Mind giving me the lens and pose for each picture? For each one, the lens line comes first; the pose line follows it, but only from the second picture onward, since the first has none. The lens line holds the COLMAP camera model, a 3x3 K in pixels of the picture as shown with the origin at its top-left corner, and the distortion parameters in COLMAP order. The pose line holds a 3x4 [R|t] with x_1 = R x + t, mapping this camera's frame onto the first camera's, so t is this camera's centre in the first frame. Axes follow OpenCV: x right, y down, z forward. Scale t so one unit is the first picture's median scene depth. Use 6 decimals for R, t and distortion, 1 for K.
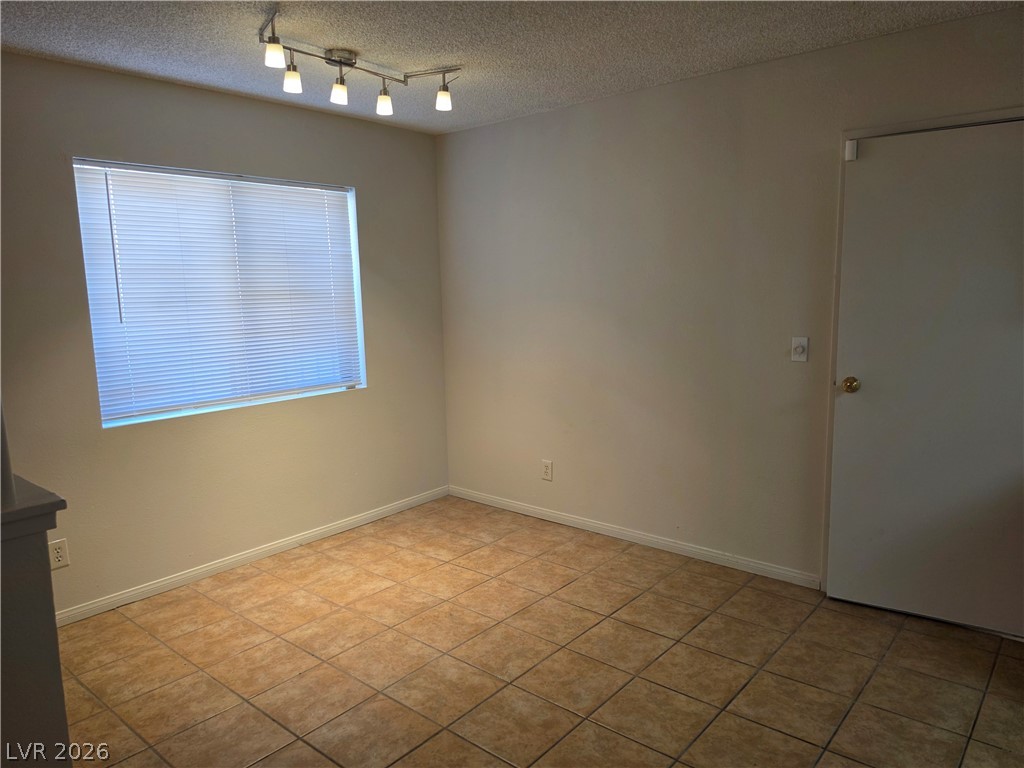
lens RADIAL K [[711.9, 0, 509.8], [0, 711.9, 386.8], [0, 0, 1]] dist [0.102636, -0.135714]
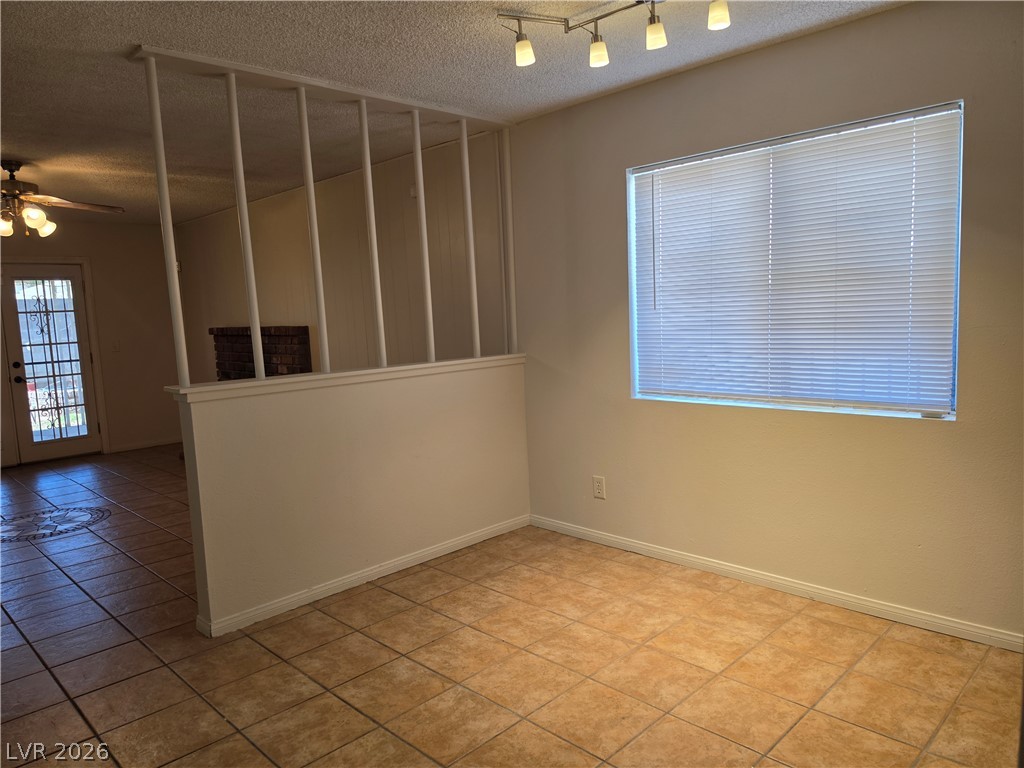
lens RADIAL K [[711.9, 0, 509.8], [0, 711.9, 386.8], [0, 0, 1]] dist [0.102636, -0.135714]
pose [[-0.088333, 0.135386, -0.986848, 0.570809], [-0.096196, 0.984930, 0.143733, -0.103848], [0.991435, 0.107627, -0.073978, 0.839633]]
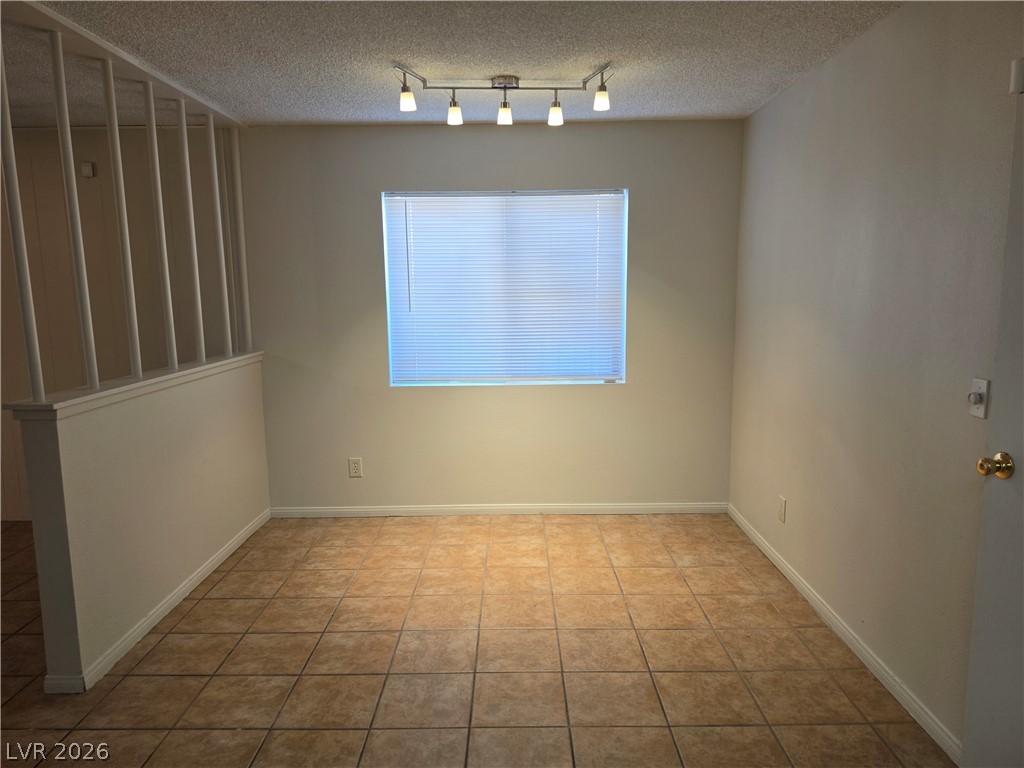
lens RADIAL K [[711.9, 0, 509.8], [0, 711.9, 386.8], [0, 0, 1]] dist [0.102636, -0.135714]
pose [[0.641835, 0.123010, -0.756913, 0.595390], [-0.111046, 0.991556, 0.066980, -0.056838], [0.758760, 0.041062, 0.650075, 0.266270]]
